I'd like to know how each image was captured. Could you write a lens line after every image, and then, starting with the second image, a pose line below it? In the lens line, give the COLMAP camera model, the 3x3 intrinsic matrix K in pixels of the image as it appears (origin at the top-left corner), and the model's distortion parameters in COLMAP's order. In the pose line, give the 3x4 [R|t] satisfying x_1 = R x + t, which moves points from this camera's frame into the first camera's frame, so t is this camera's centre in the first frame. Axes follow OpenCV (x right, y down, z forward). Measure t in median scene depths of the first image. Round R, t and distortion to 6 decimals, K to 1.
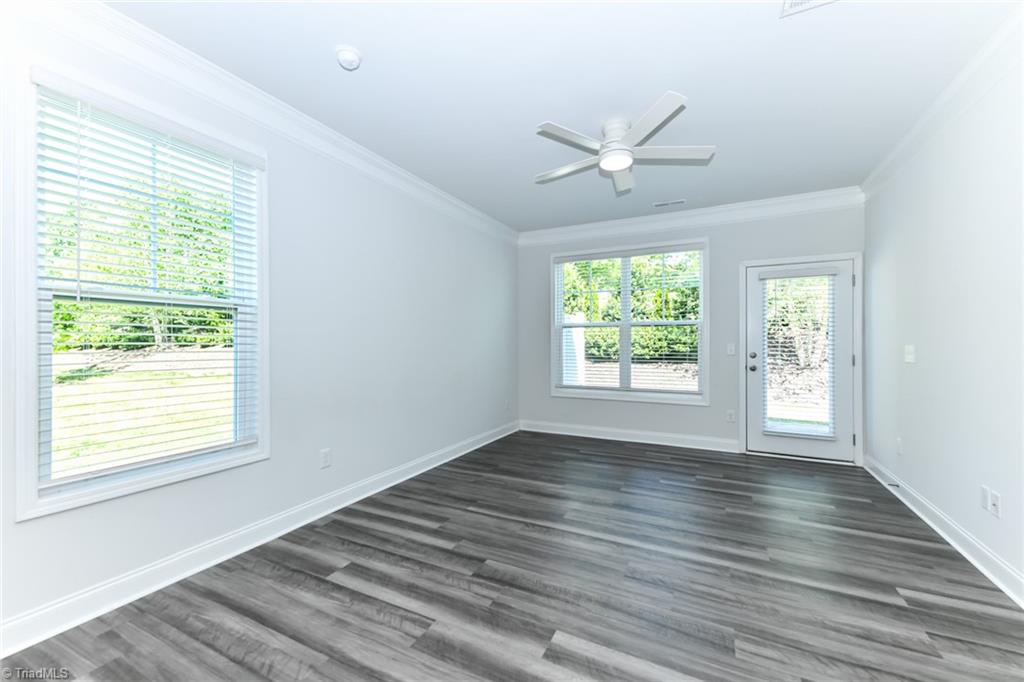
lens RADIAL K [[407.1, 0, 512.0], [0, 407.1, 341.0], [0, 0, 1]] dist [0.021173, -0.000148]
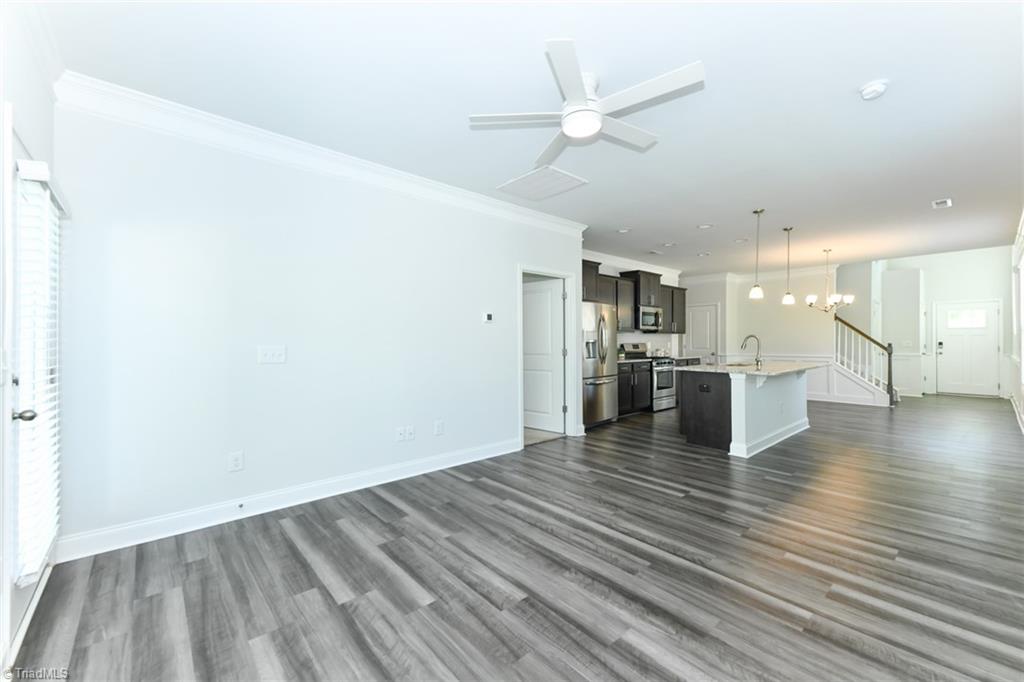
lens RADIAL K [[407.1, 0, 512.0], [0, 407.1, 341.0], [0, 0, 1]] dist [0.021173, -0.000148]
pose [[-0.928345, 0.002743, 0.371709, 0.087024], [0.001737, 0.999994, -0.003042, 0.001579], [-0.371715, -0.002178, -0.928344, 2.034465]]
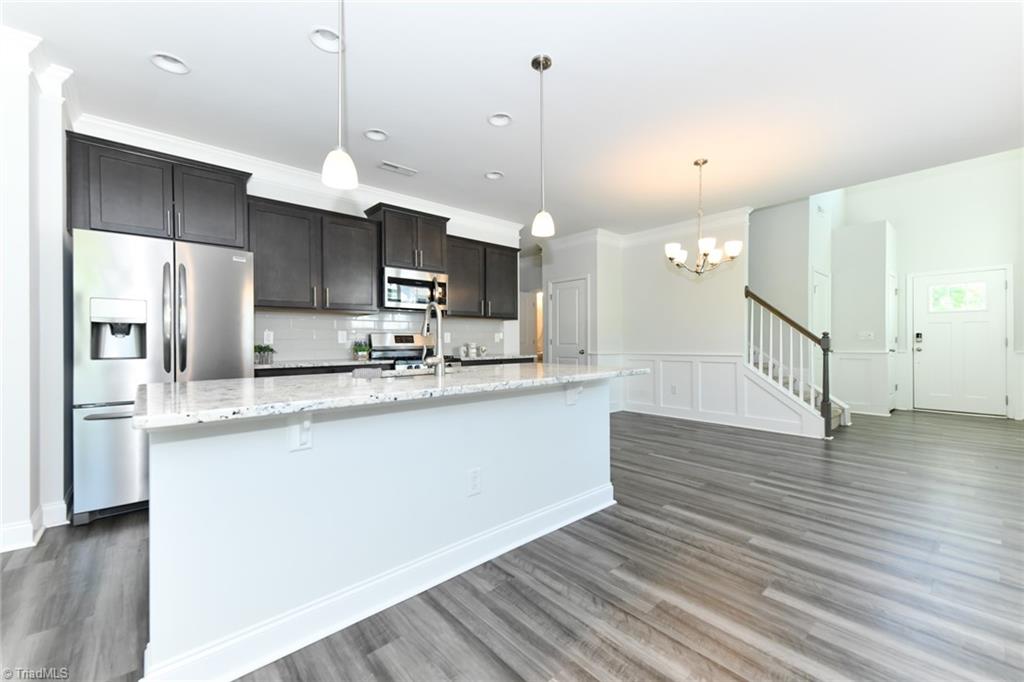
lens RADIAL K [[407.1, 0, 512.0], [0, 407.1, 341.0], [0, 0, 1]] dist [0.021173, -0.000148]
pose [[-0.926824, 0.004848, 0.375465, -0.749440], [0.003484, 0.999985, -0.004312, 0.054361], [-0.375480, -0.002688, -0.926826, 0.401777]]
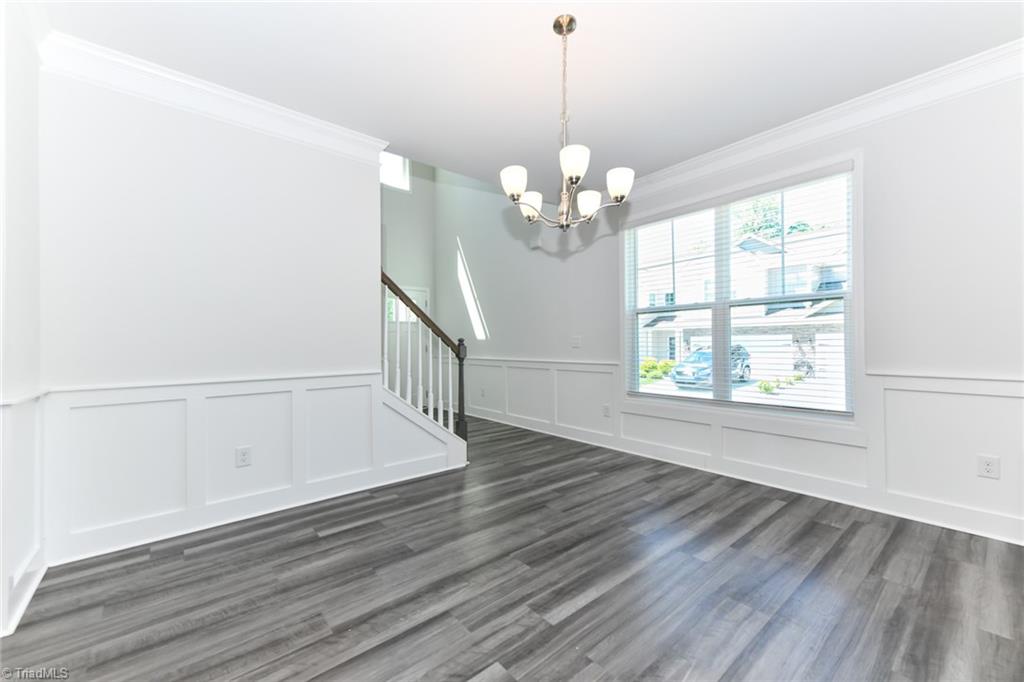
lens RADIAL K [[407.1, 0, 512.0], [0, 407.1, 341.0], [0, 0, 1]] dist [0.021173, -0.000148]
pose [[-0.393624, -0.004265, -0.919262, -0.029358], [0.009910, 0.999911, -0.008883, 0.038950], [0.919218, -0.012606, -0.393547, -1.016903]]
